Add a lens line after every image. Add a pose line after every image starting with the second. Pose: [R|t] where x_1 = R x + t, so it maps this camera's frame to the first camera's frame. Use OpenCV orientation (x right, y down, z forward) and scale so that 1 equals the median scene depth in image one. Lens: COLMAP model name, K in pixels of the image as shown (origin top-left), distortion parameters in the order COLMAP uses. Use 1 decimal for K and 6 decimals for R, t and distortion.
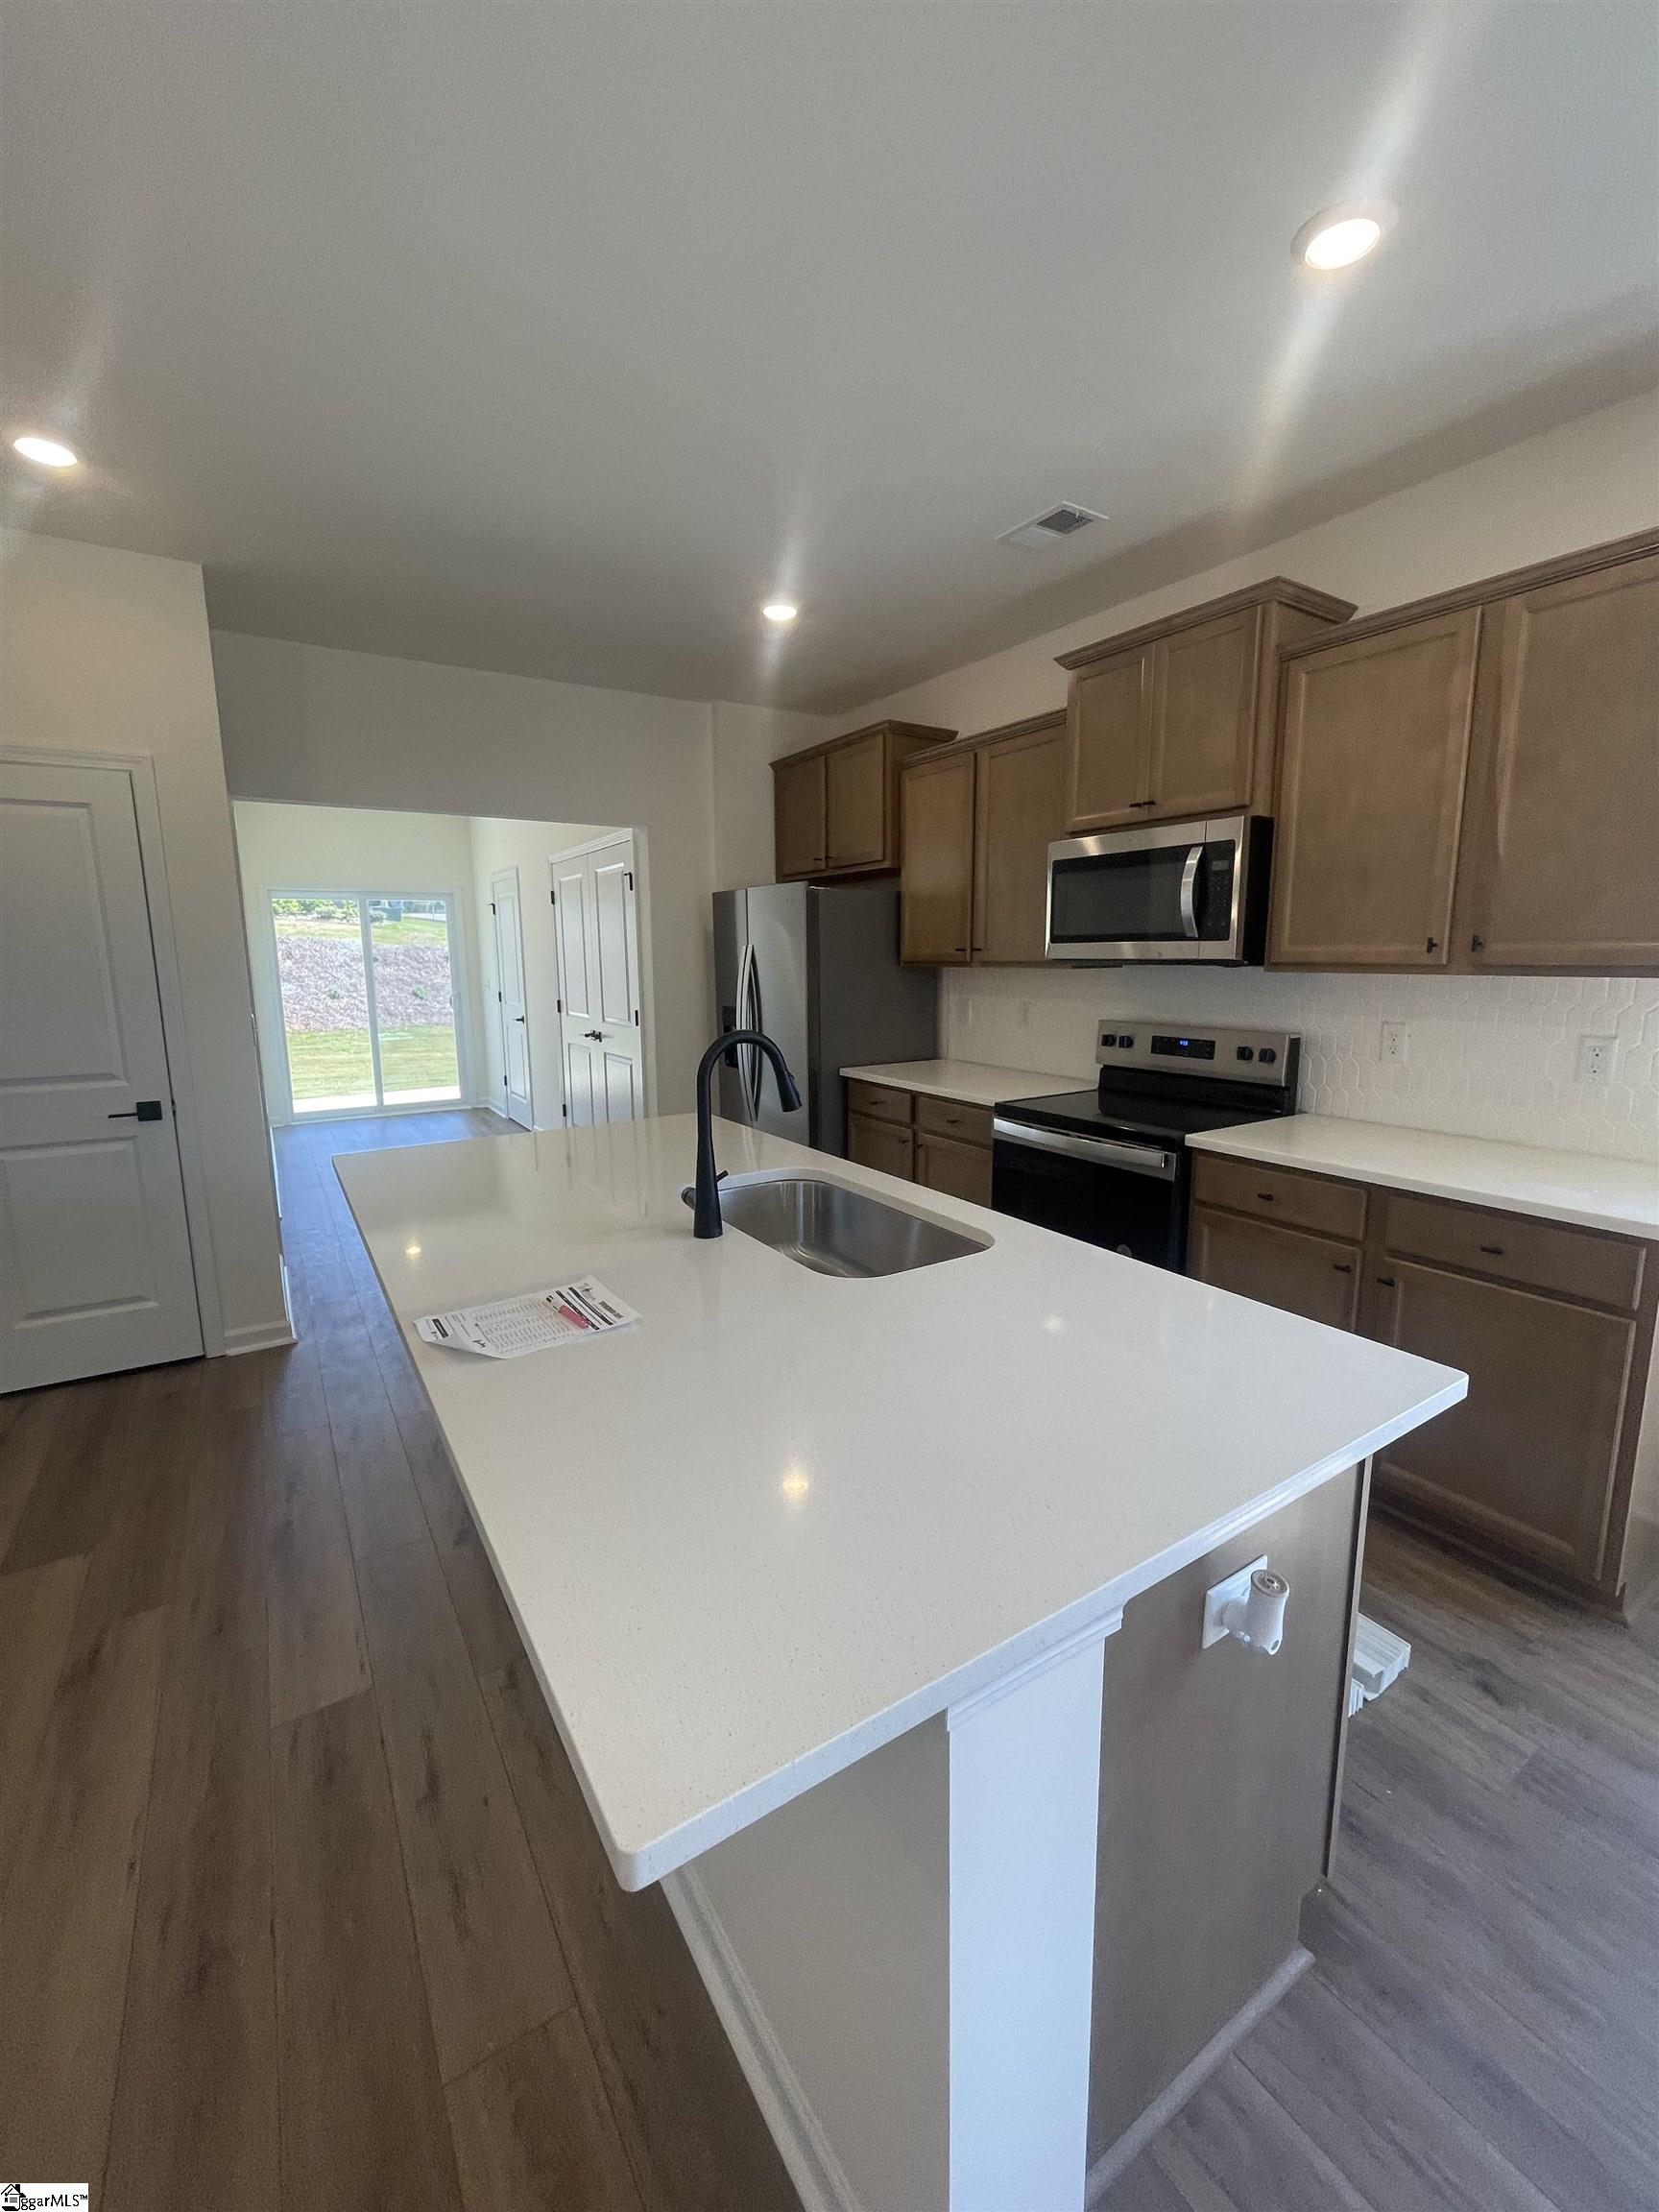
lens RADIAL K [[889.2, 0, 824.2], [0, 889.2, 1095.1], [0, 0, 1]] dist [-0.002000, 0.000425]
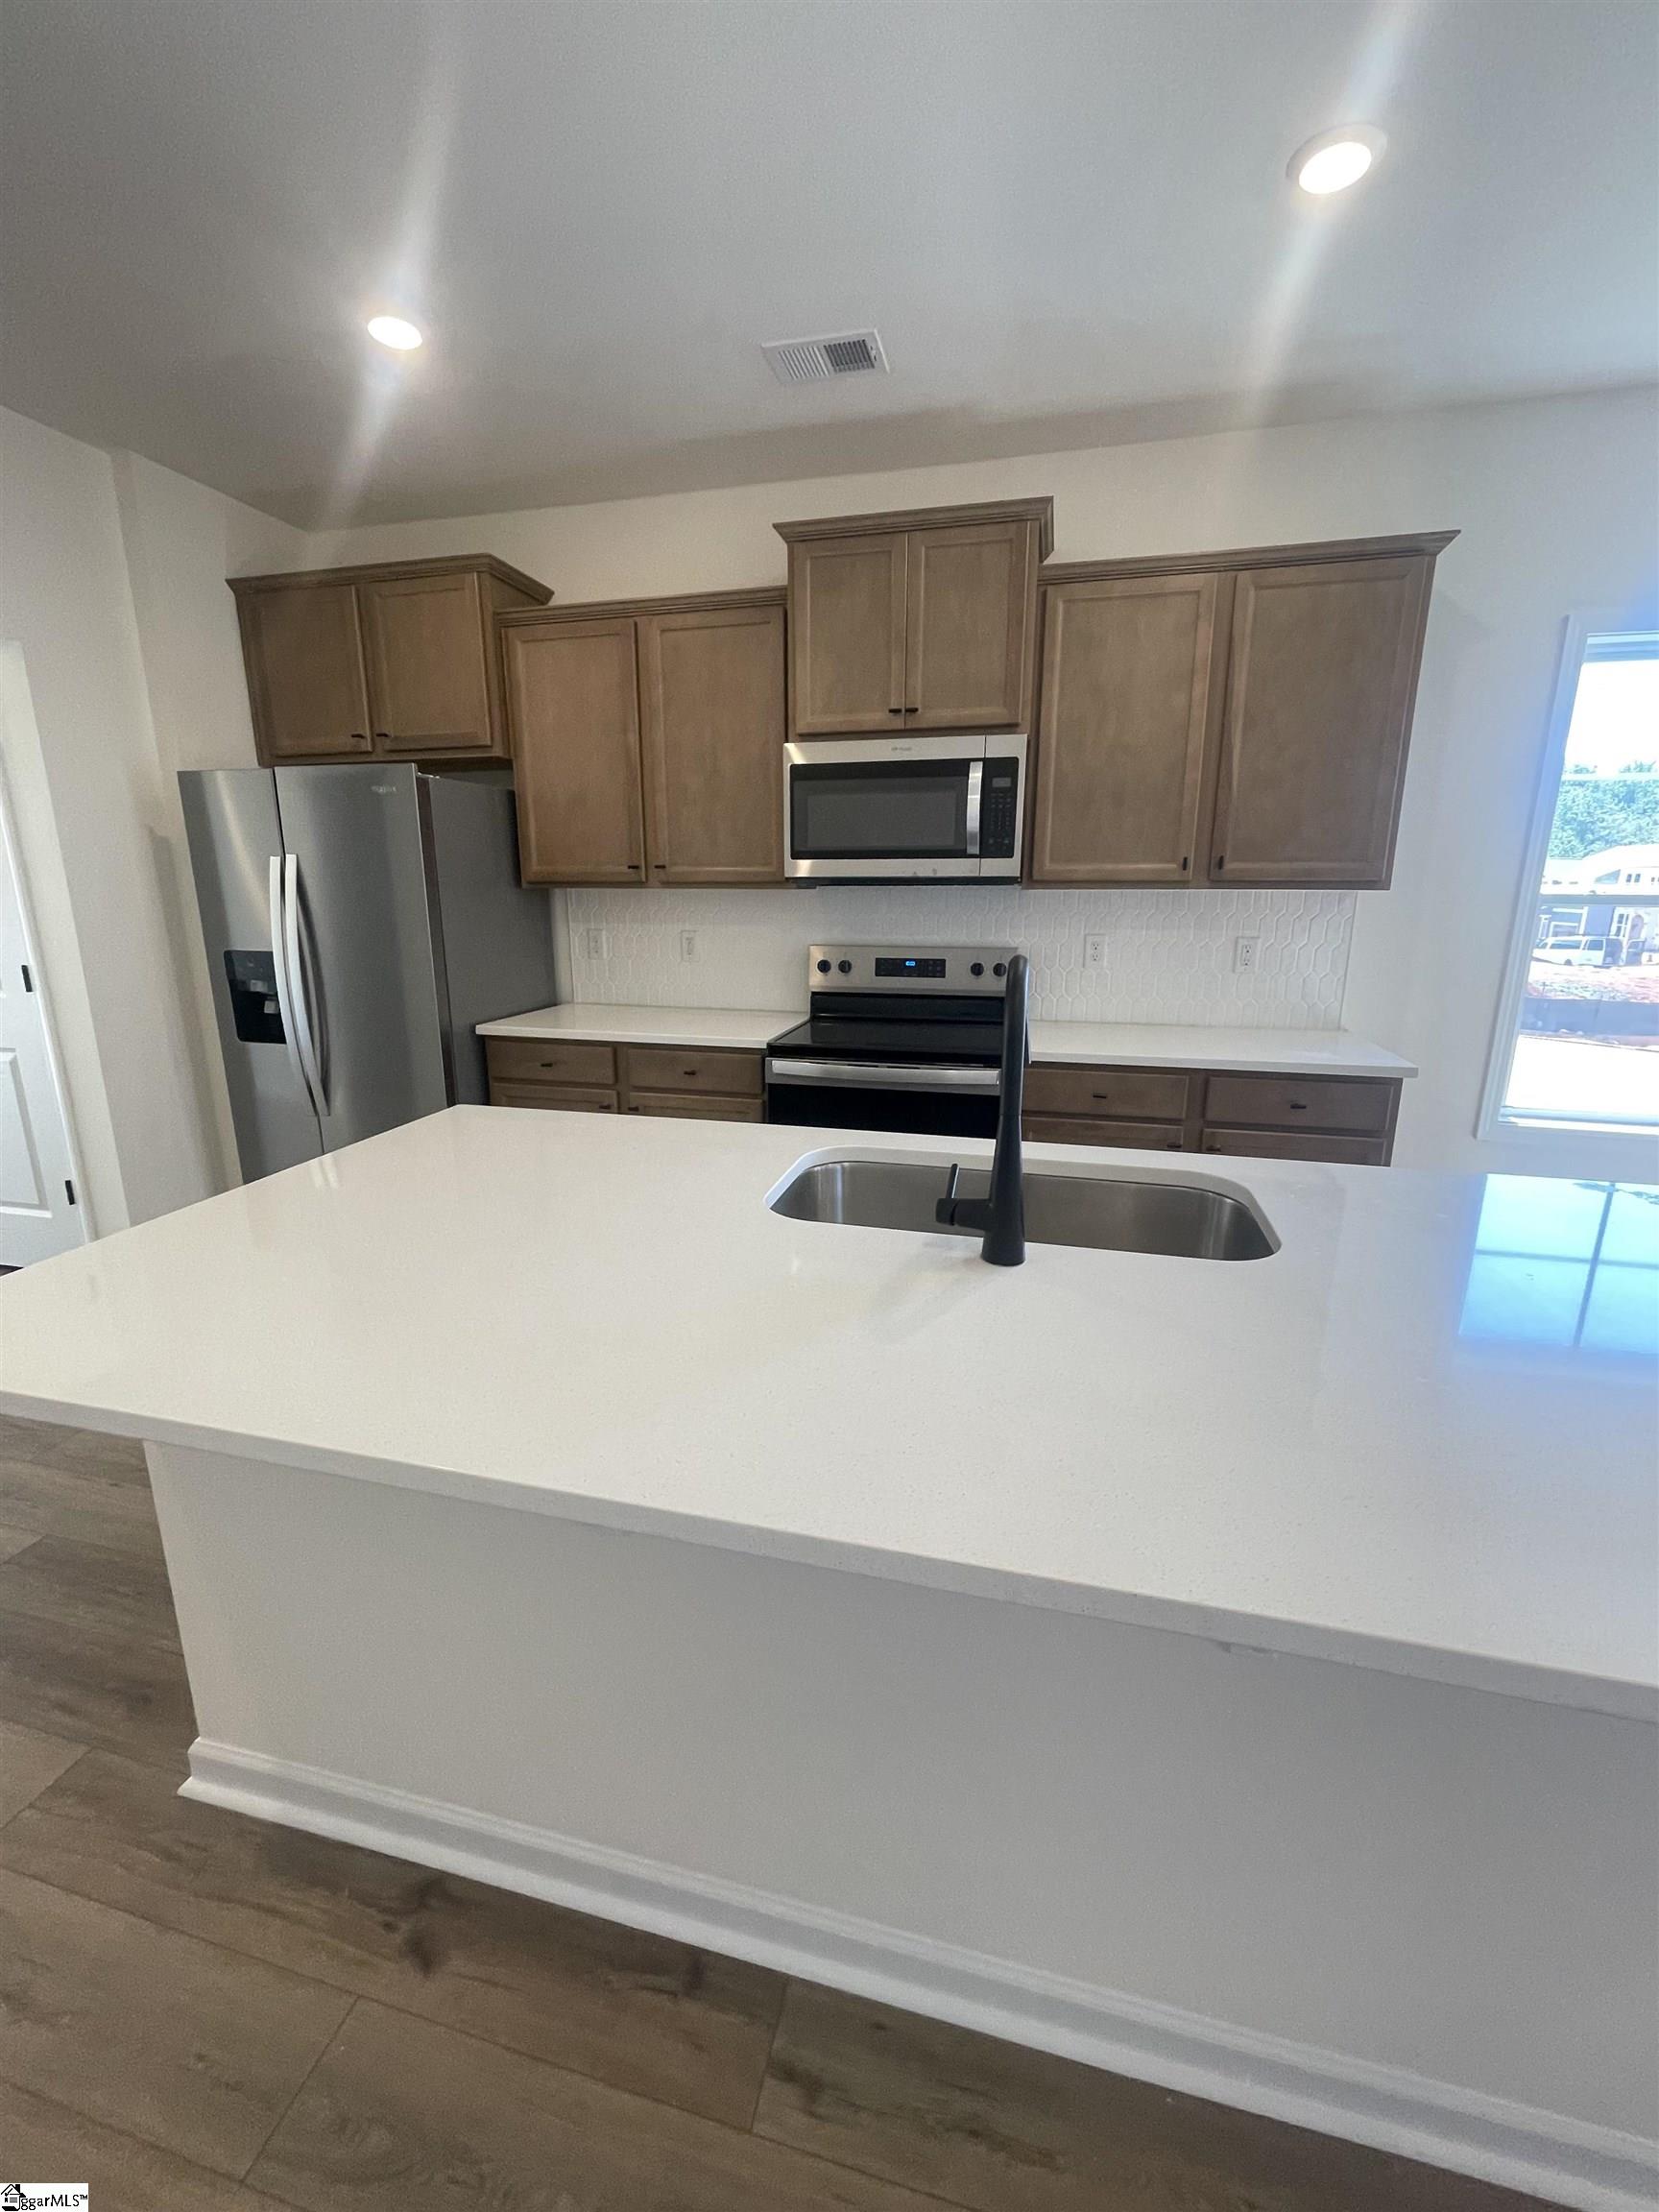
lens RADIAL K [[889.2, 0, 824.2], [0, 889.2, 1095.1], [0, 0, 1]] dist [-0.002000, 0.000425]
pose [[0.729221, -0.148198, 0.668037, -0.376043], [0.102759, 0.988912, 0.107211, -0.030067], [-0.676518, -0.009534, 0.736364, 0.333847]]
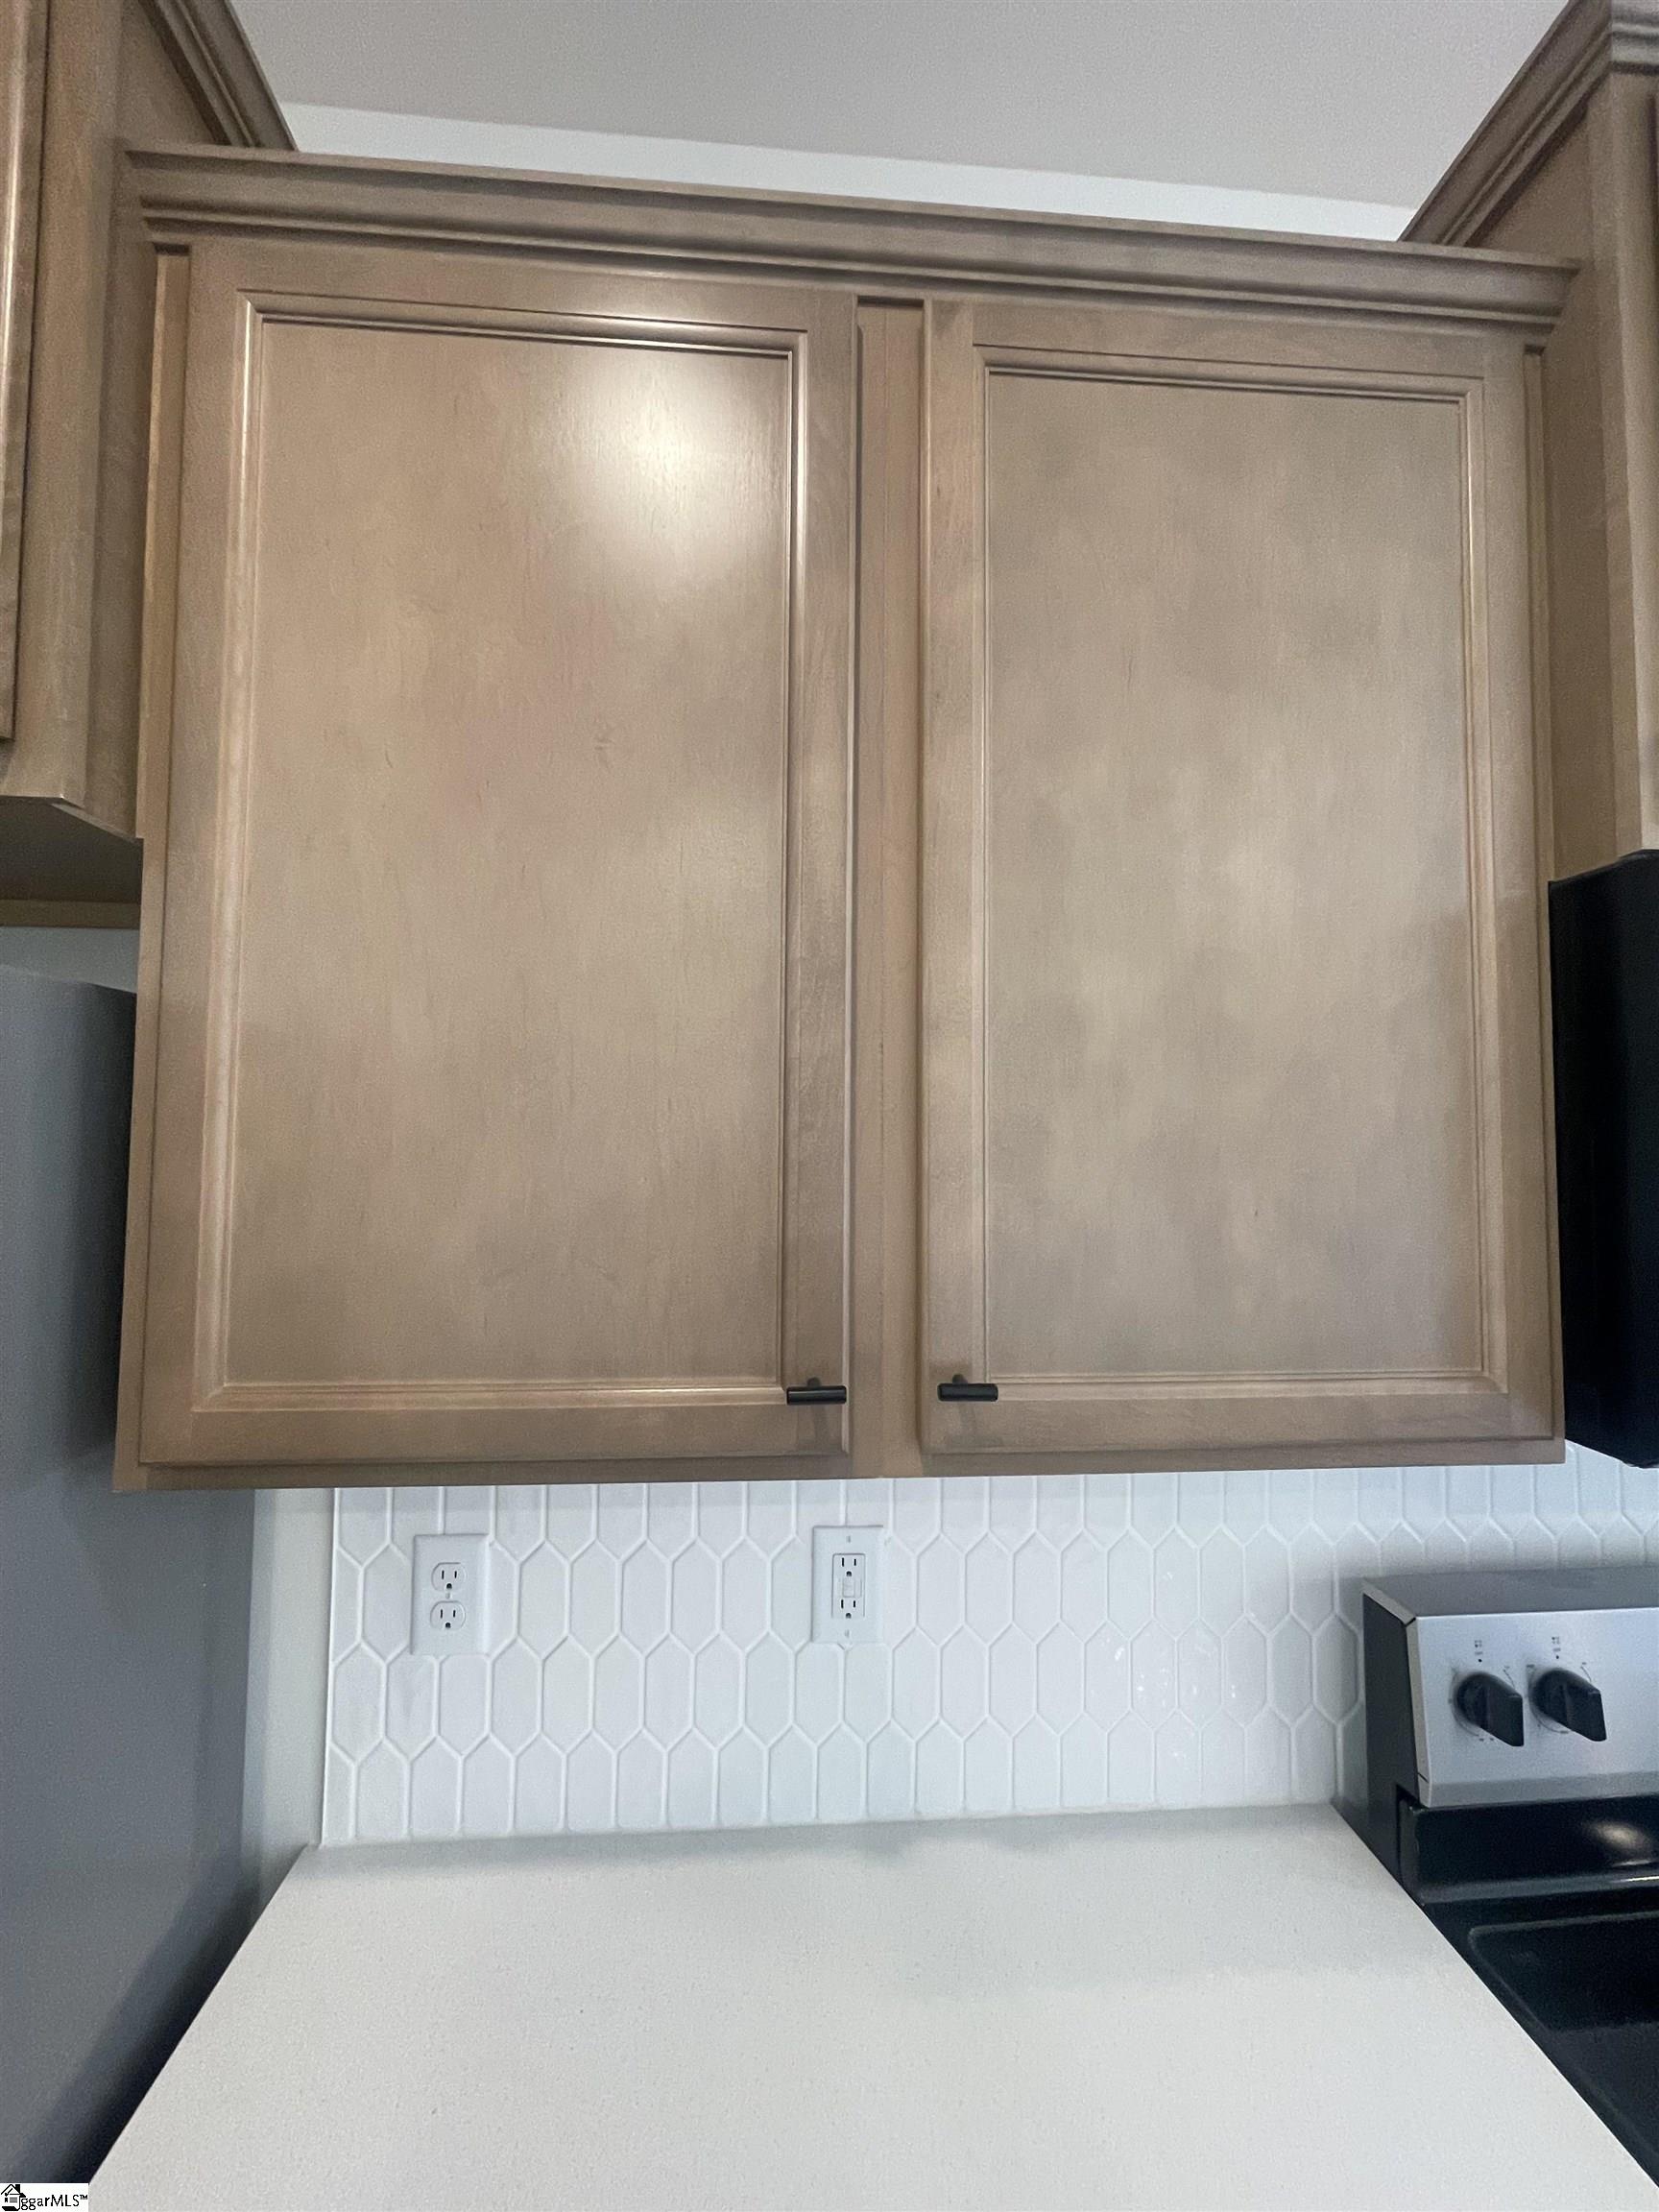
lens RADIAL K [[889.2, 0, 824.2], [0, 889.2, 1095.1], [0, 0, 1]] dist [-0.002000, 0.000425]
pose [[0.476608, 0.054818, 0.877405, 0.017015], [0.129179, 0.982853, -0.131577, -0.243520], [-0.869573, 0.176053, 0.461354, 1.145027]]
